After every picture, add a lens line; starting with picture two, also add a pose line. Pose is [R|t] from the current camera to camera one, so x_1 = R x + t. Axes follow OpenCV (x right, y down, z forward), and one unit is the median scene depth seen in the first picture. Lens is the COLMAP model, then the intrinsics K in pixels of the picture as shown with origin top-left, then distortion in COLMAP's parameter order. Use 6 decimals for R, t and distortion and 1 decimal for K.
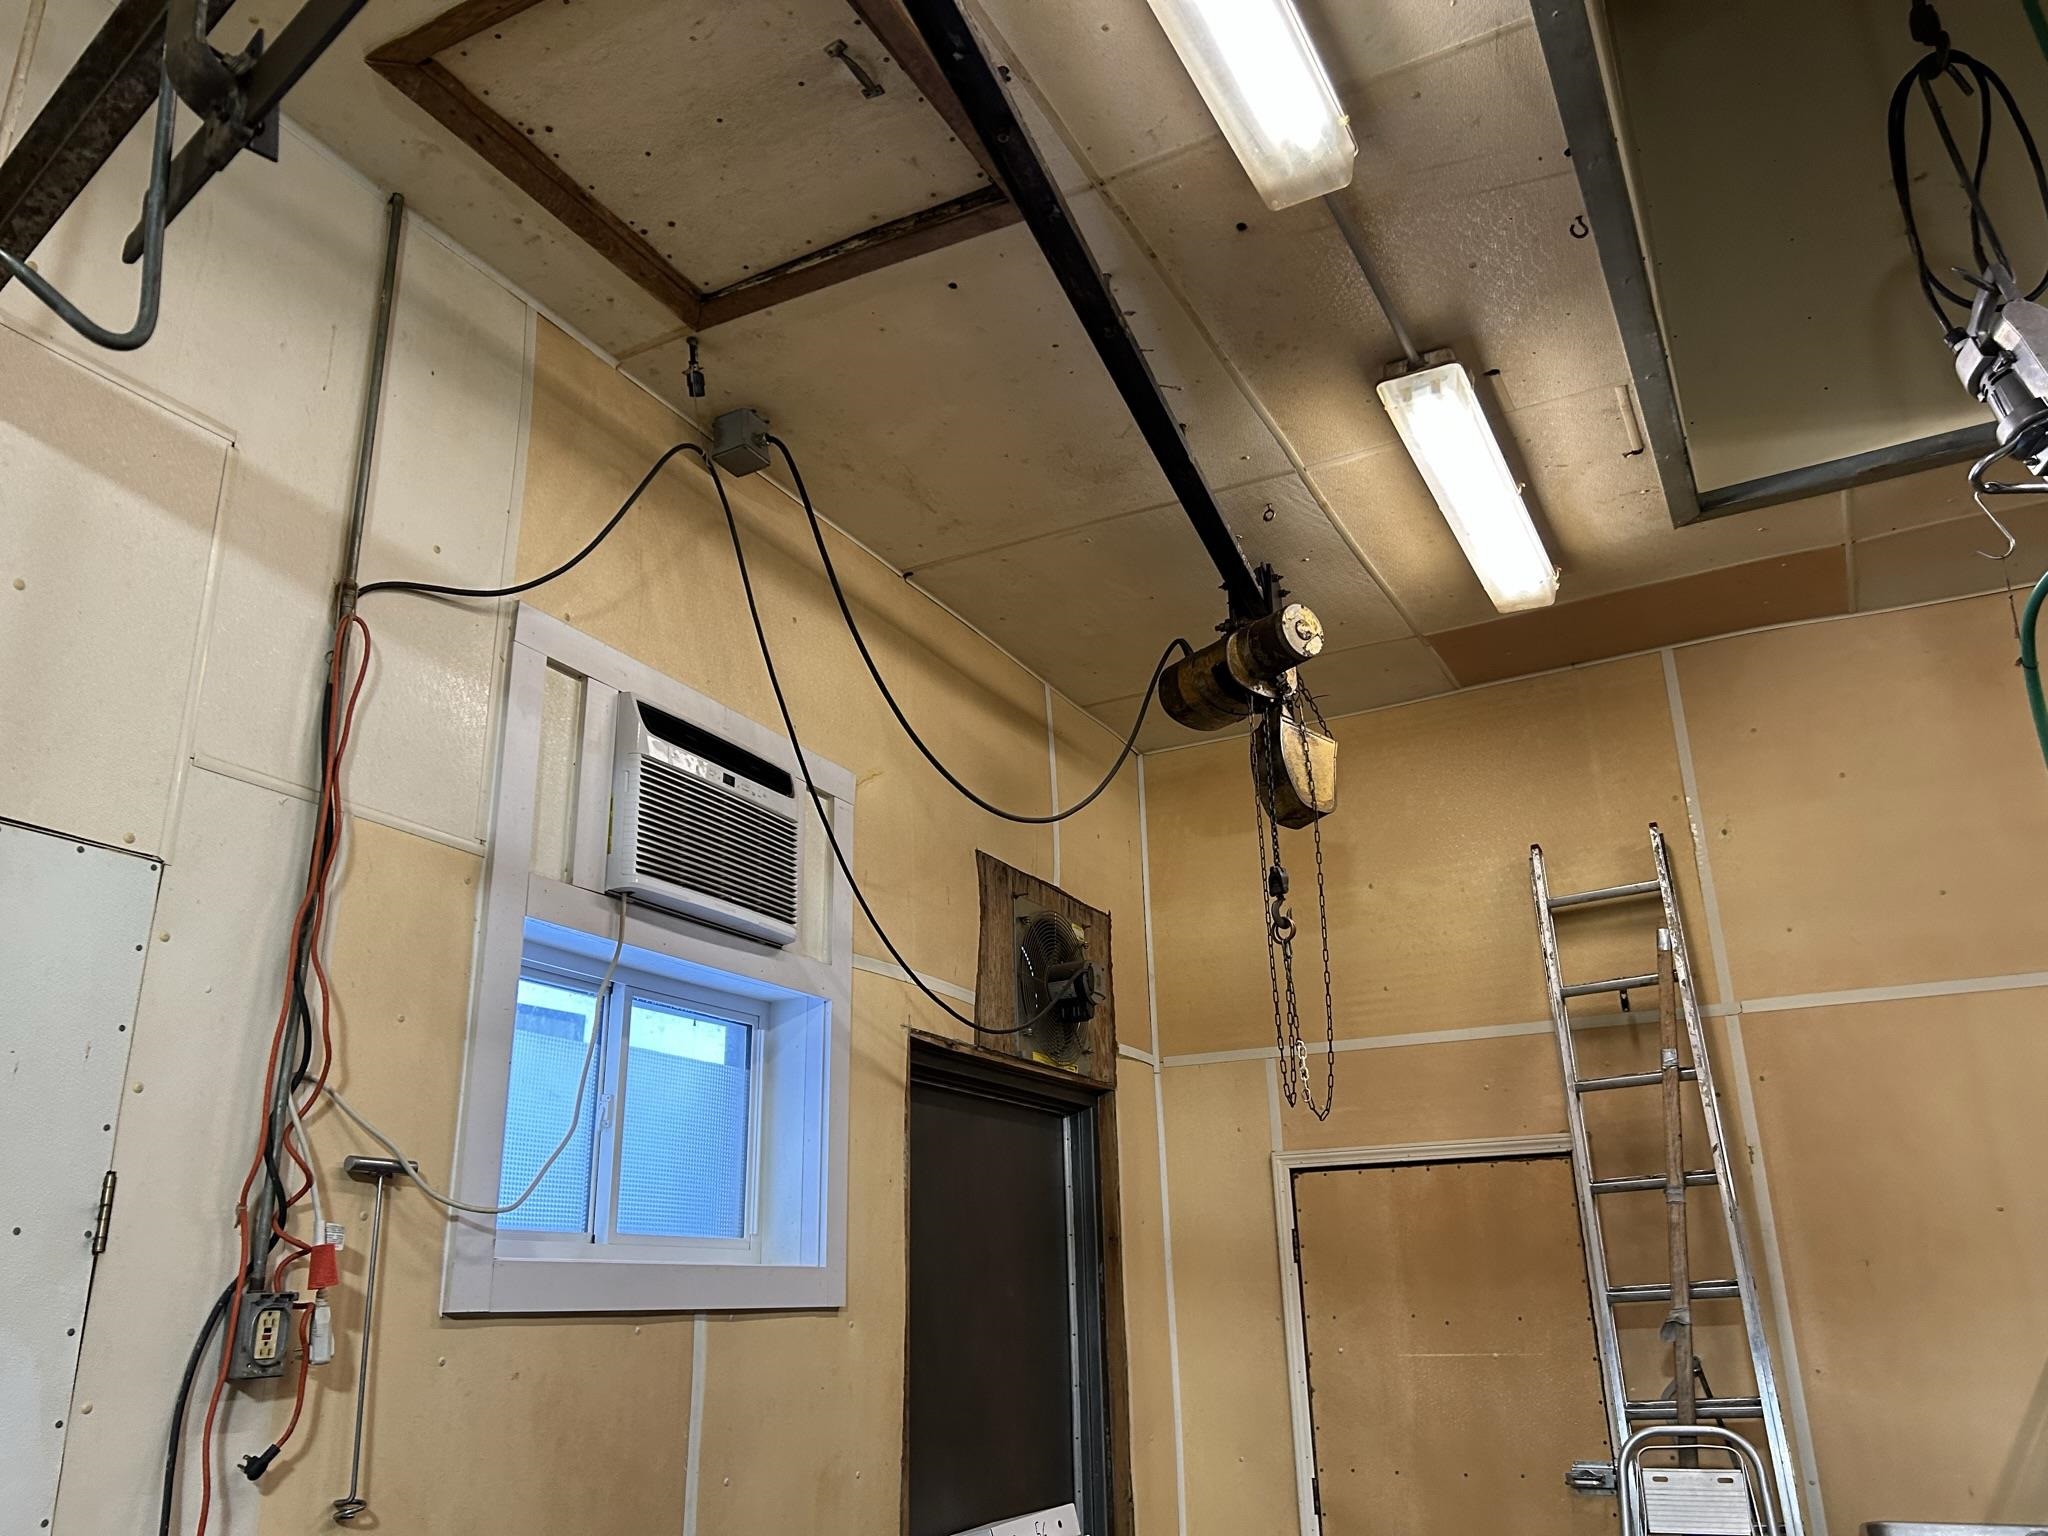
lens RADIAL K [[1549.1, 0, 1015.6], [0, 1549.1, 775.8], [0, 0, 1]] dist [0.061797, -0.066804]
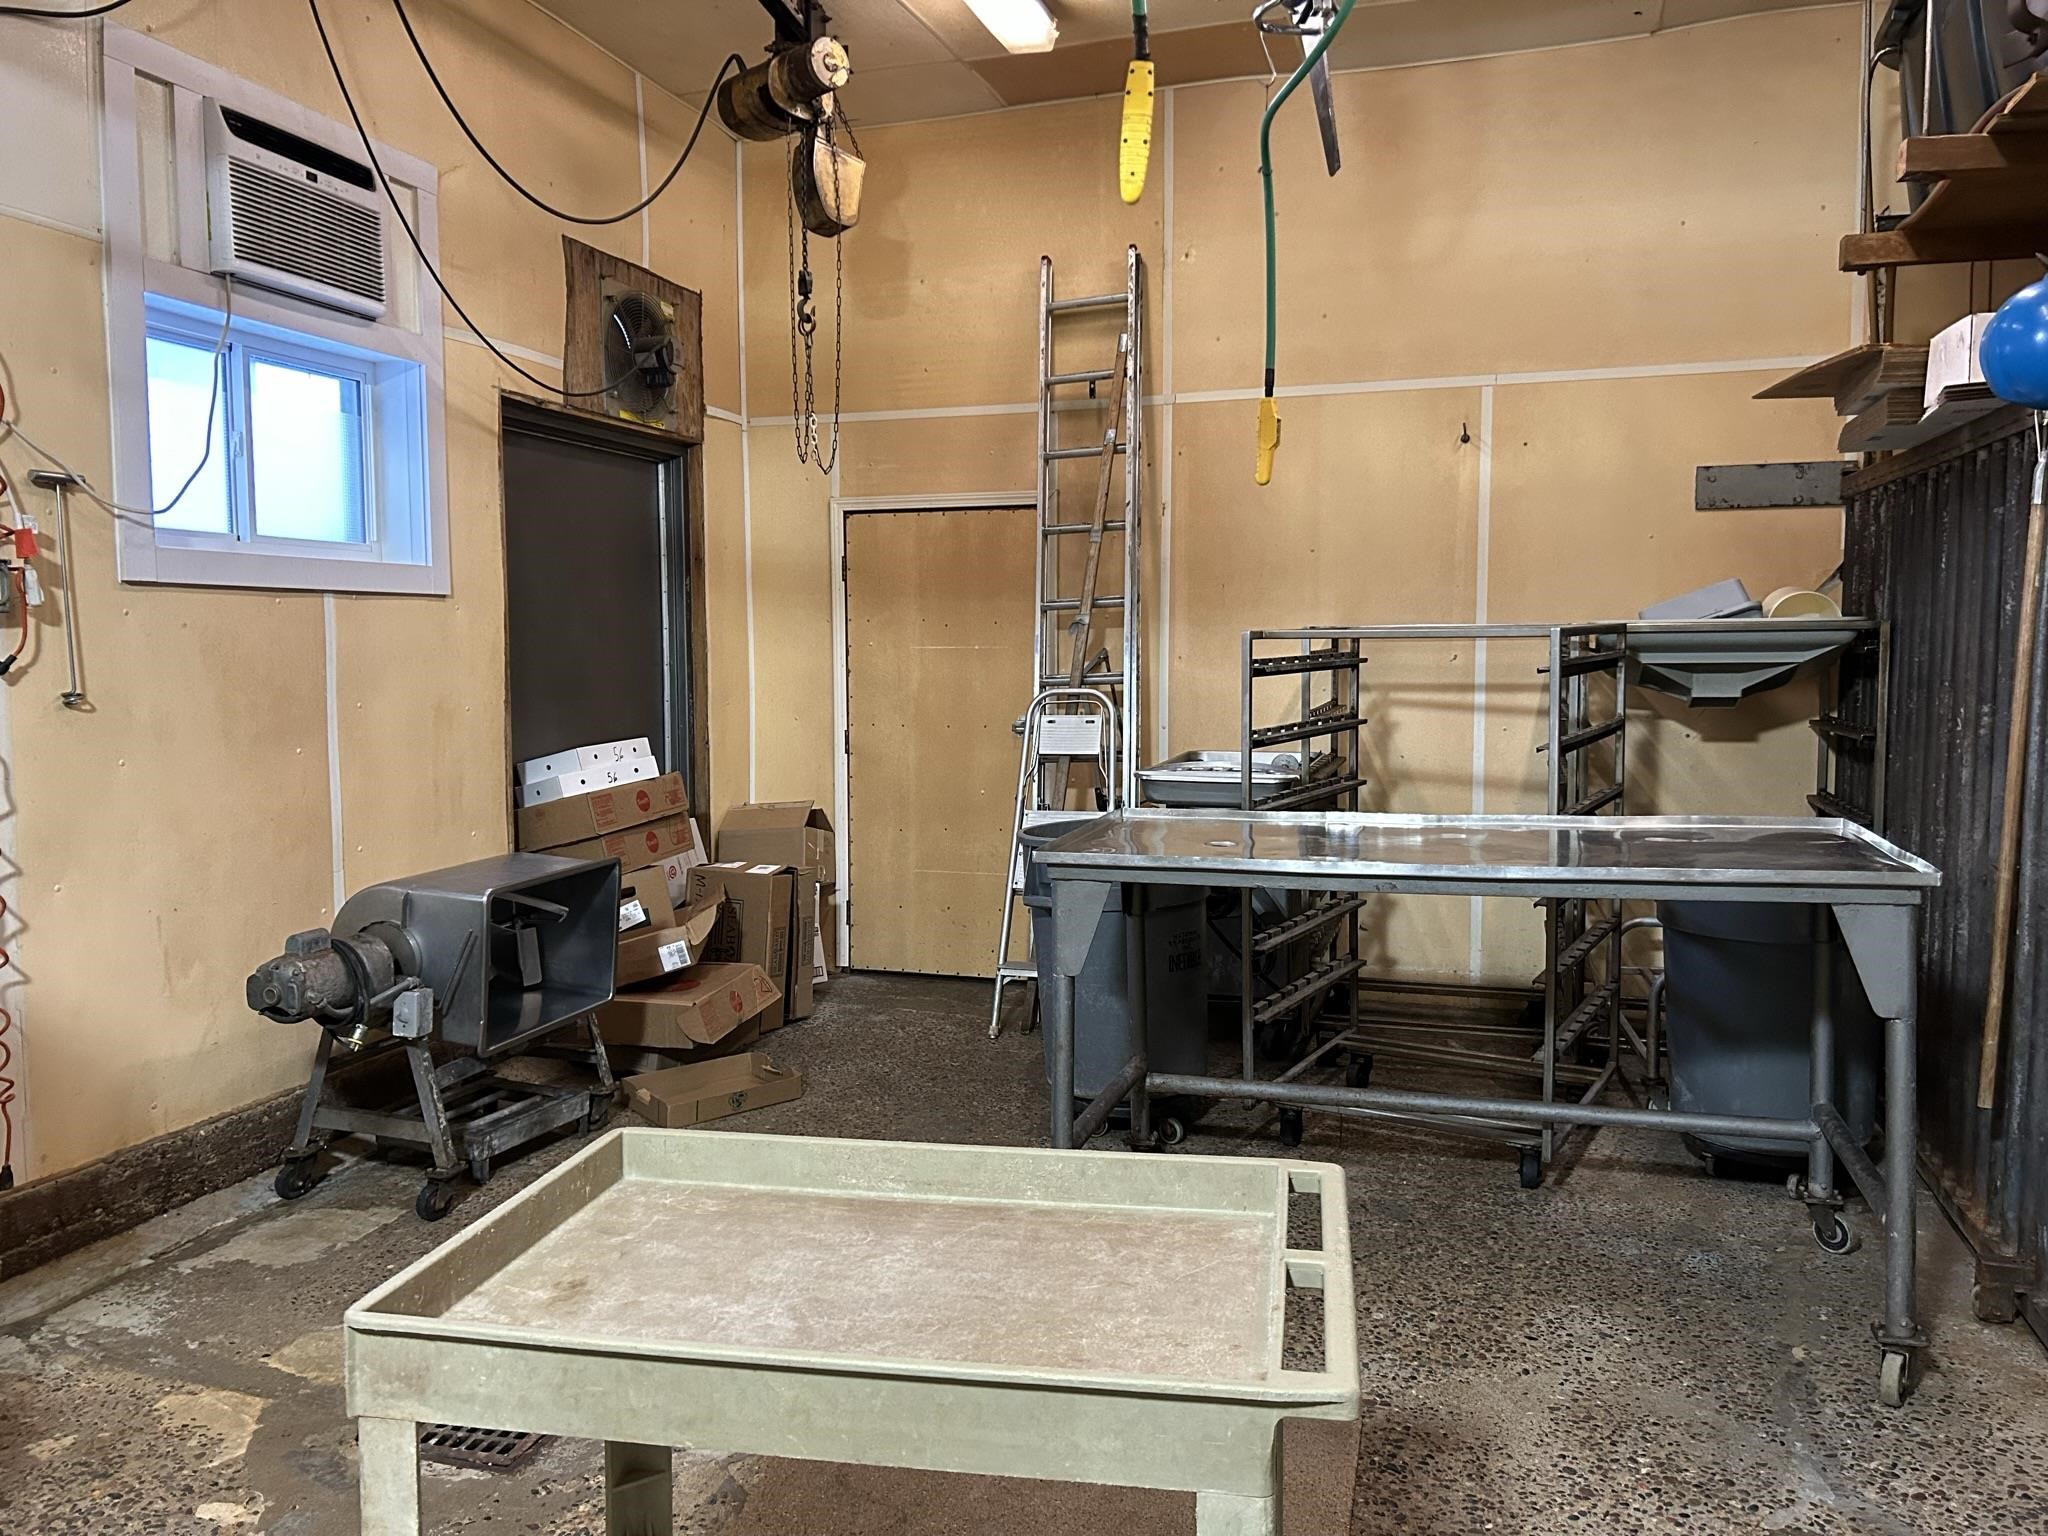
lens RADIAL K [[1549.1, 0, 1022.8], [0, 1549.1, 760.6], [0, 0, 1]] dist [0.061797, -0.066804]
pose [[0.985347, 0.005063, 0.170485, 0.124922], [-0.071777, 0.919048, 0.387556, -0.074963], [-0.154722, -0.394114, 0.905945, -0.304364]]
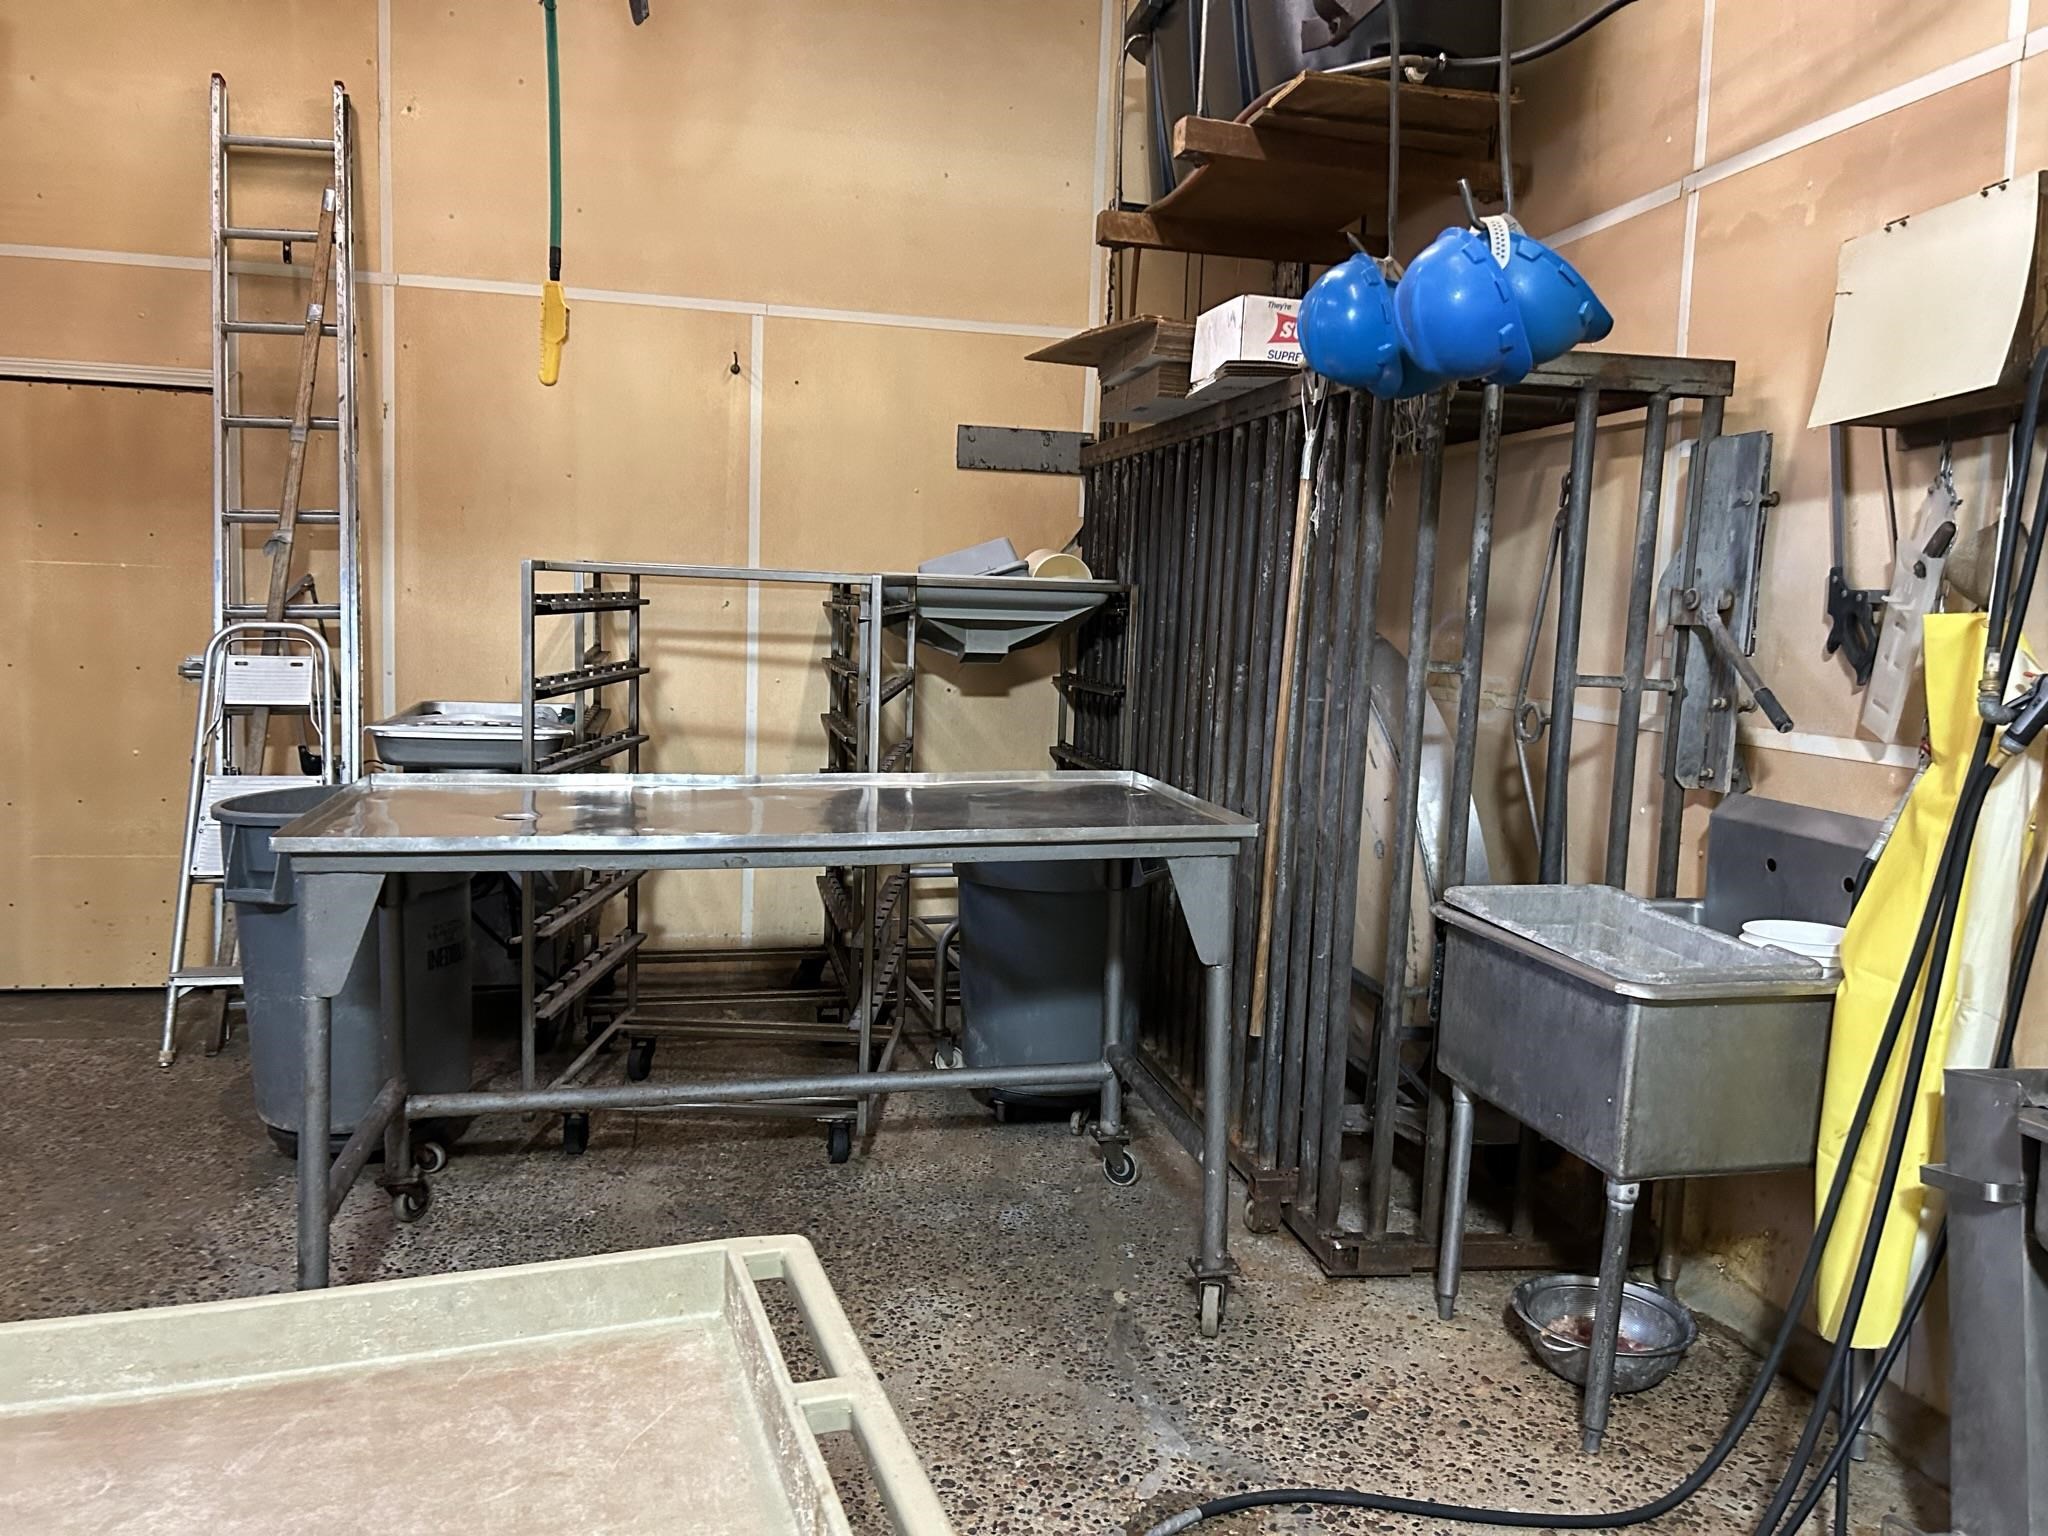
lens RADIAL K [[1549.1, 0, 1051.0], [0, 1549.1, 770.9], [0, 0, 1]] dist [0.061797, -0.066804]
pose [[0.766038, -0.017425, 0.642559, 0.109119], [-0.259192, 0.906391, 0.333579, -0.027037], [-0.588222, -0.422080, 0.689814, -0.186881]]
